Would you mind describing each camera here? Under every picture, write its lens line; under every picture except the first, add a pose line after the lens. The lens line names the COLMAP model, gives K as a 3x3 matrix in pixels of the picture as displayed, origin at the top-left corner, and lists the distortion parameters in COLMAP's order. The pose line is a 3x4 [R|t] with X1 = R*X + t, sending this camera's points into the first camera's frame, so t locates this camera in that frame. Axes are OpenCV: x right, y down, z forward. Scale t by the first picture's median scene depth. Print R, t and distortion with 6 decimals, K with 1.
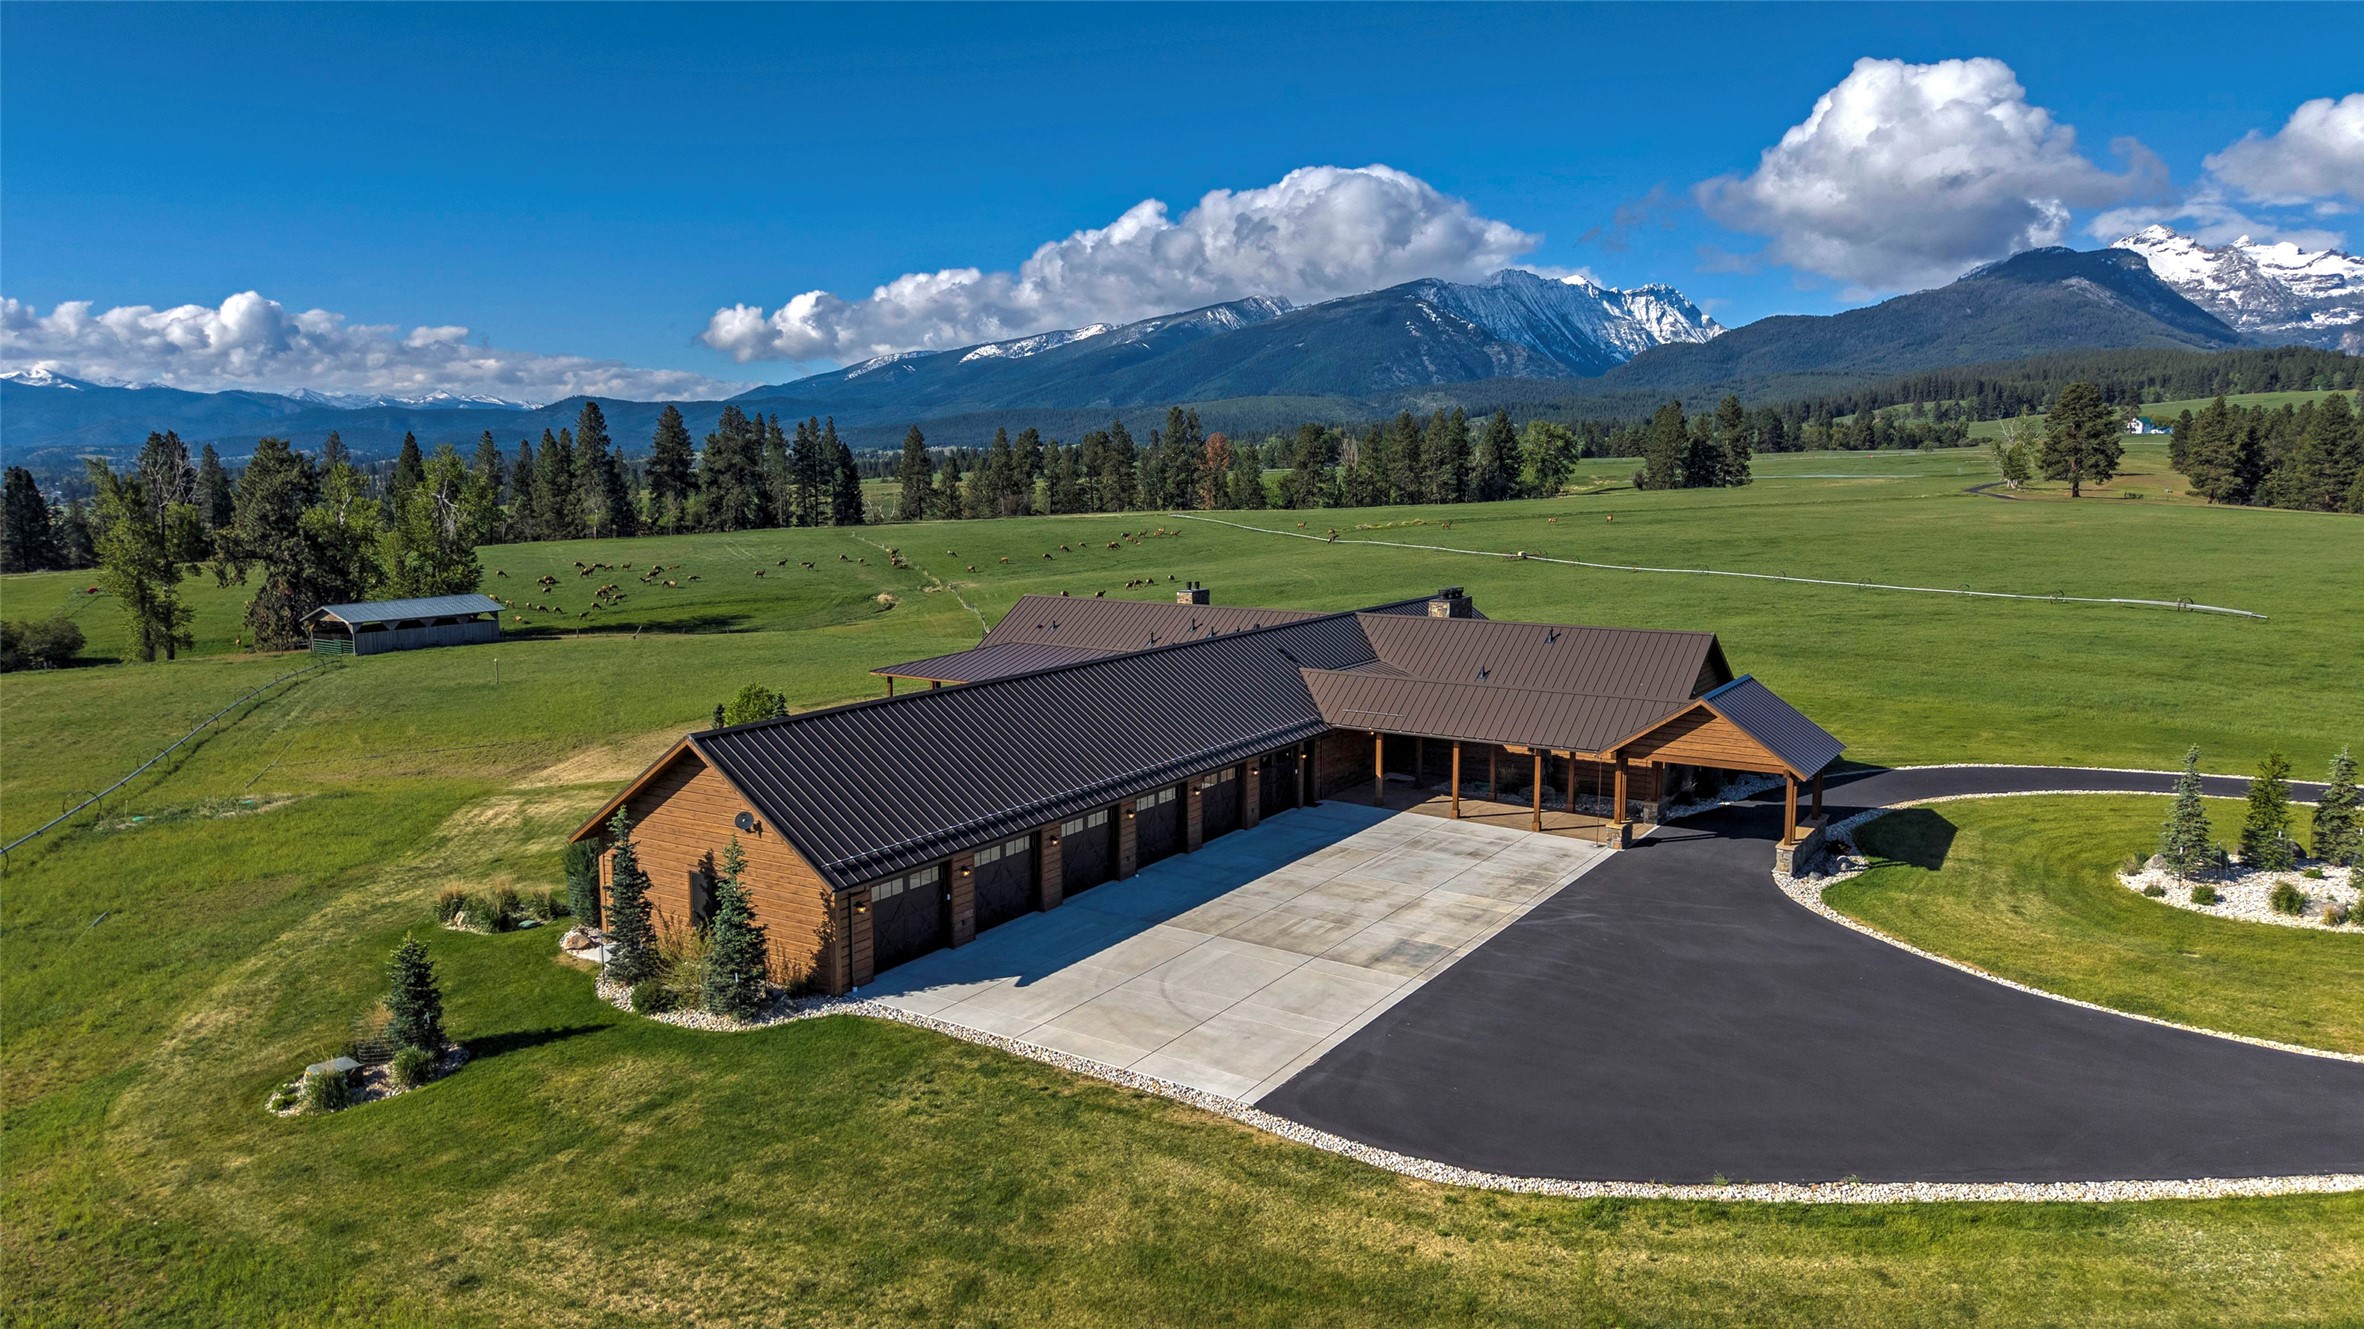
lens RADIAL K [[1574.7, 0, 1180.8], [0, 1574.7, 684.0], [0, 0, 1]] dist [0.037811, -0.046834]
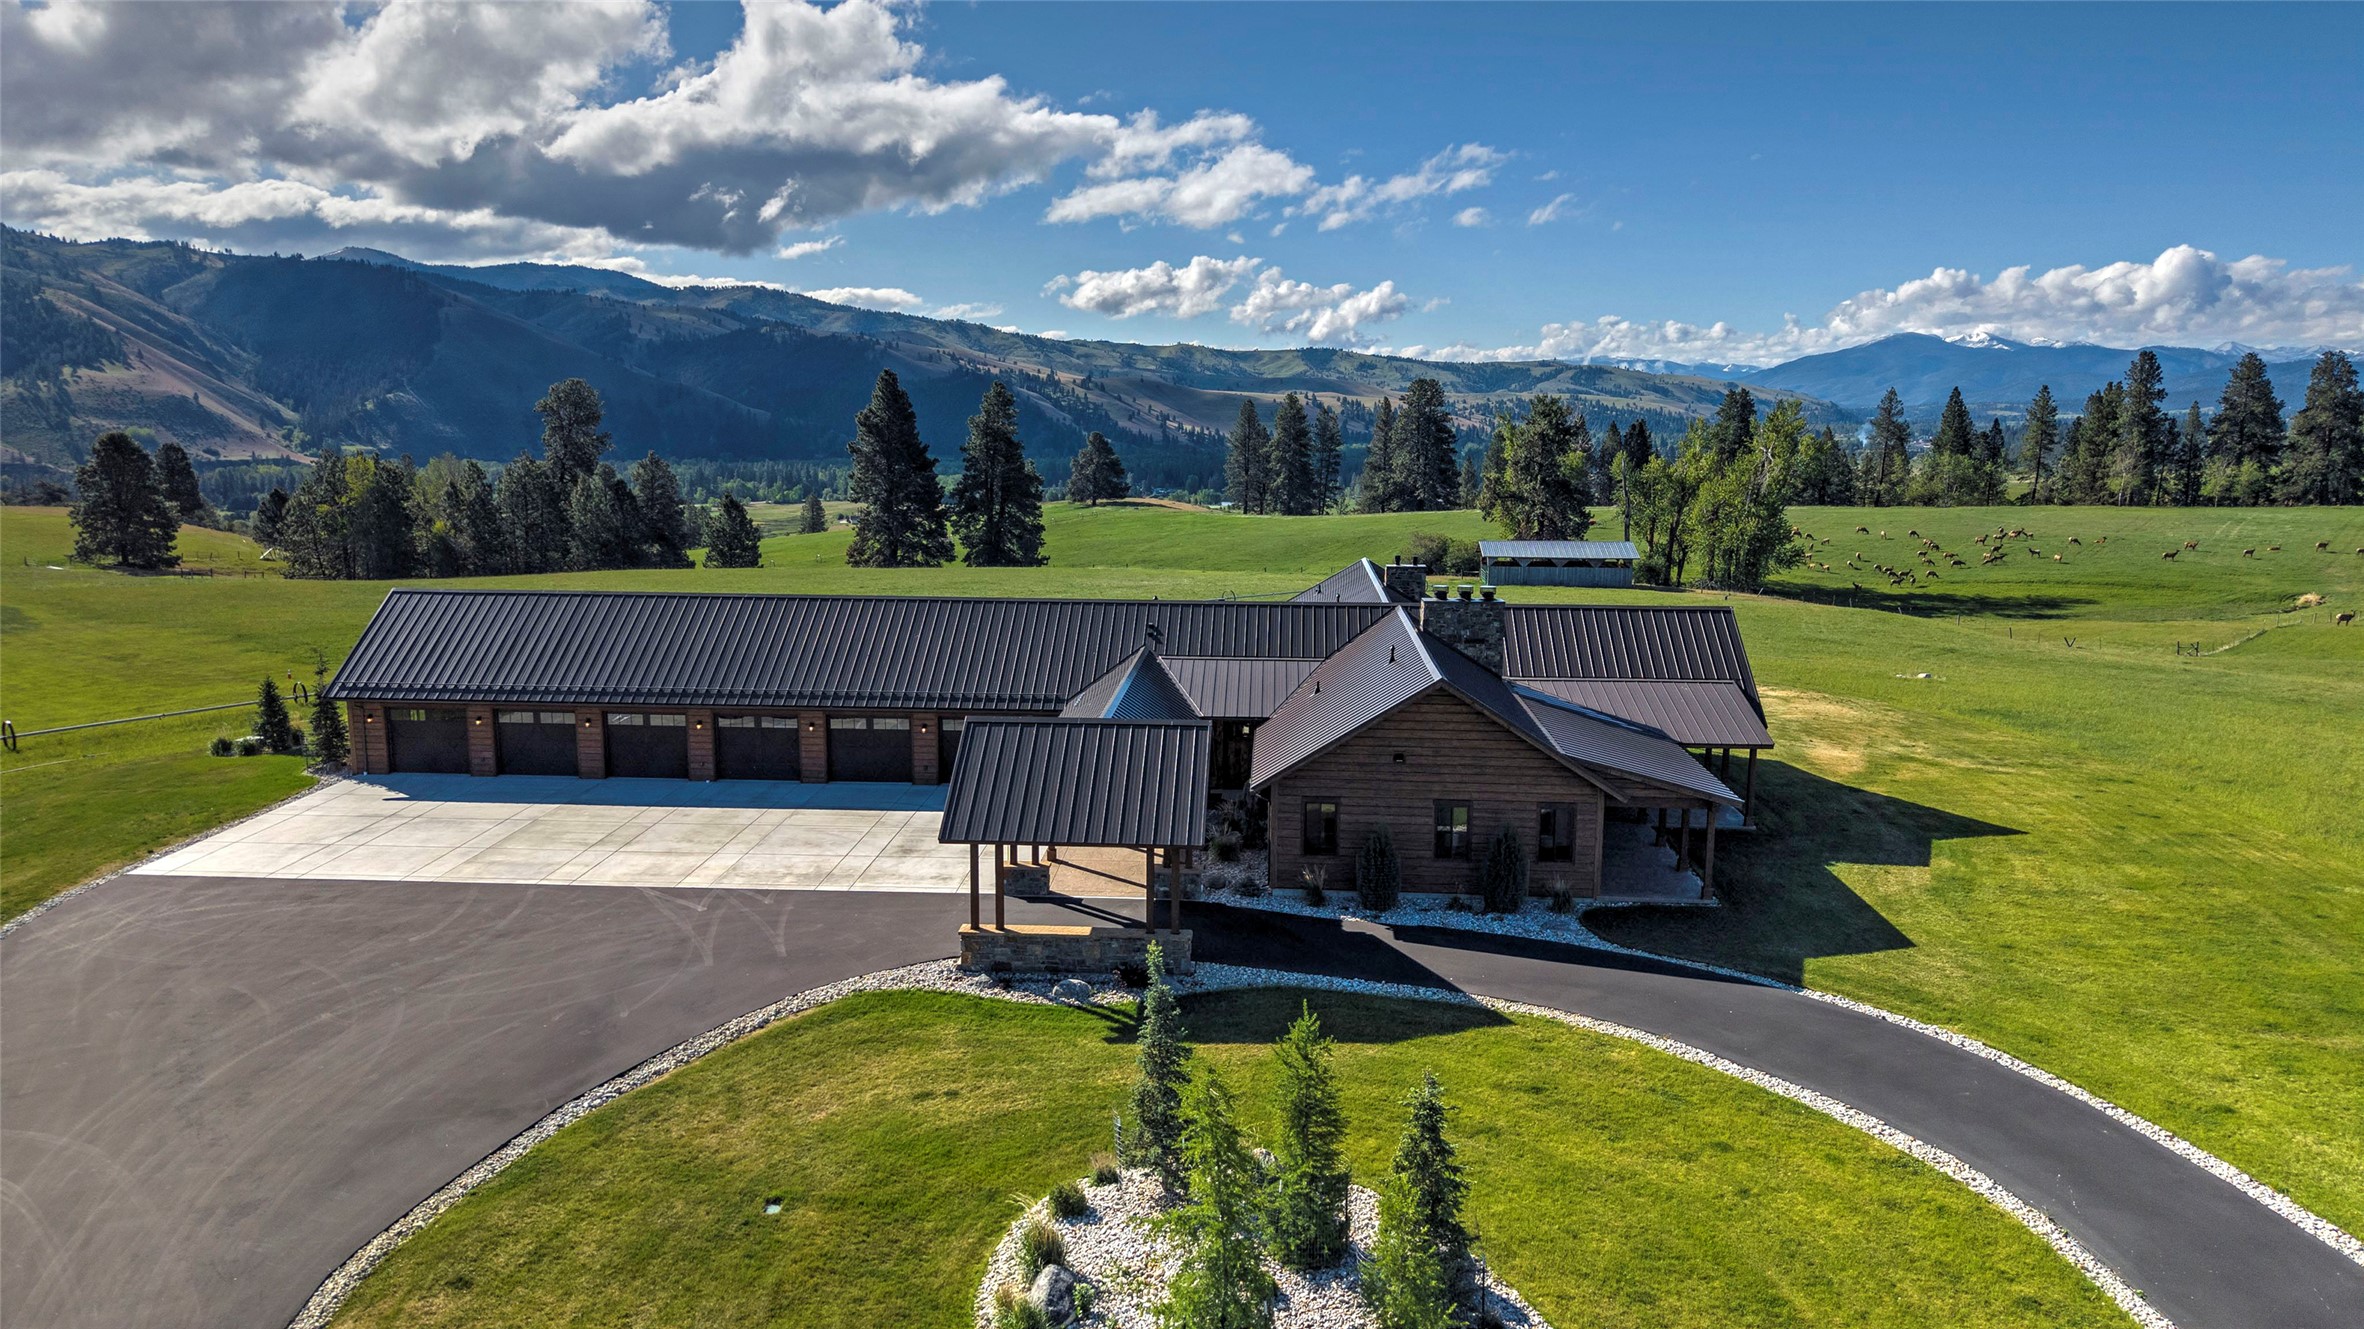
lens RADIAL K [[1574.7, 0, 1180.5], [0, 1574.7, 698.1], [0, 0, 1]] dist [0.037811, -0.046834]
pose [[0.475632, 0.161470, -0.864698, 0.128793], [-0.131160, 0.985037, 0.111796, -0.012484], [0.869811, 0.060240, 0.489693, 0.086581]]
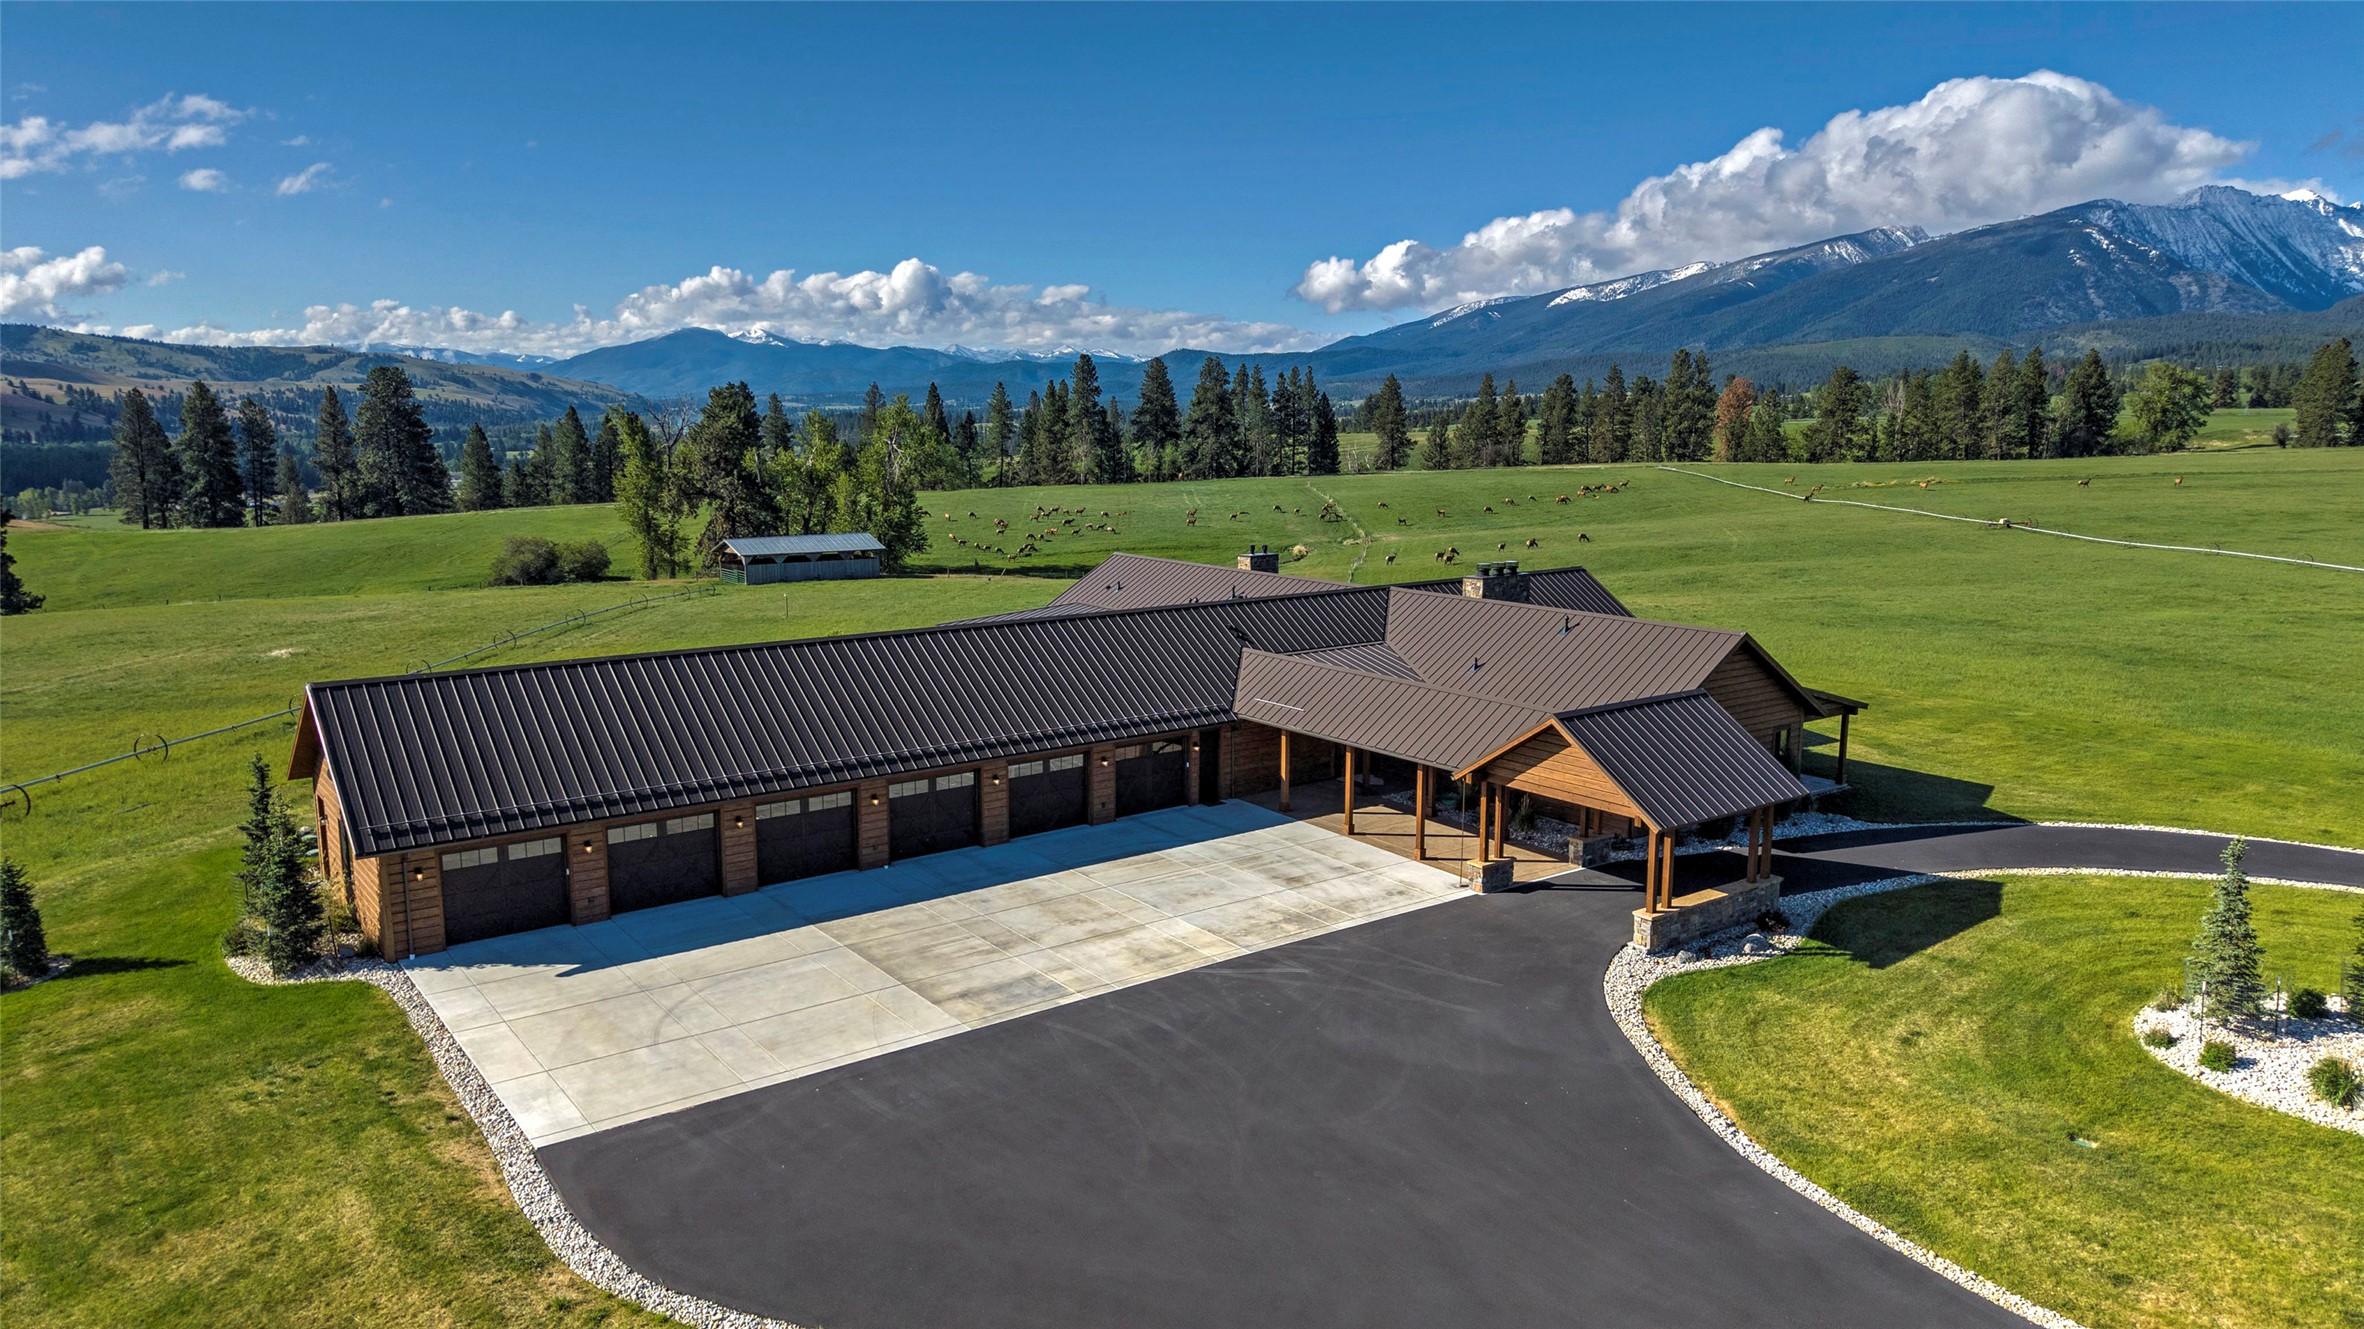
lens RADIAL K [[1574.7, 0, 1182.0], [0, 1574.7, 684.4], [0, 0, 1]] dist [0.037811, -0.046834]
pose [[0.936065, 0.063644, -0.346023, 0.052159], [-0.052551, 0.997762, 0.041354, -0.003630], [0.347880, -0.020526, 0.937314, 0.023712]]
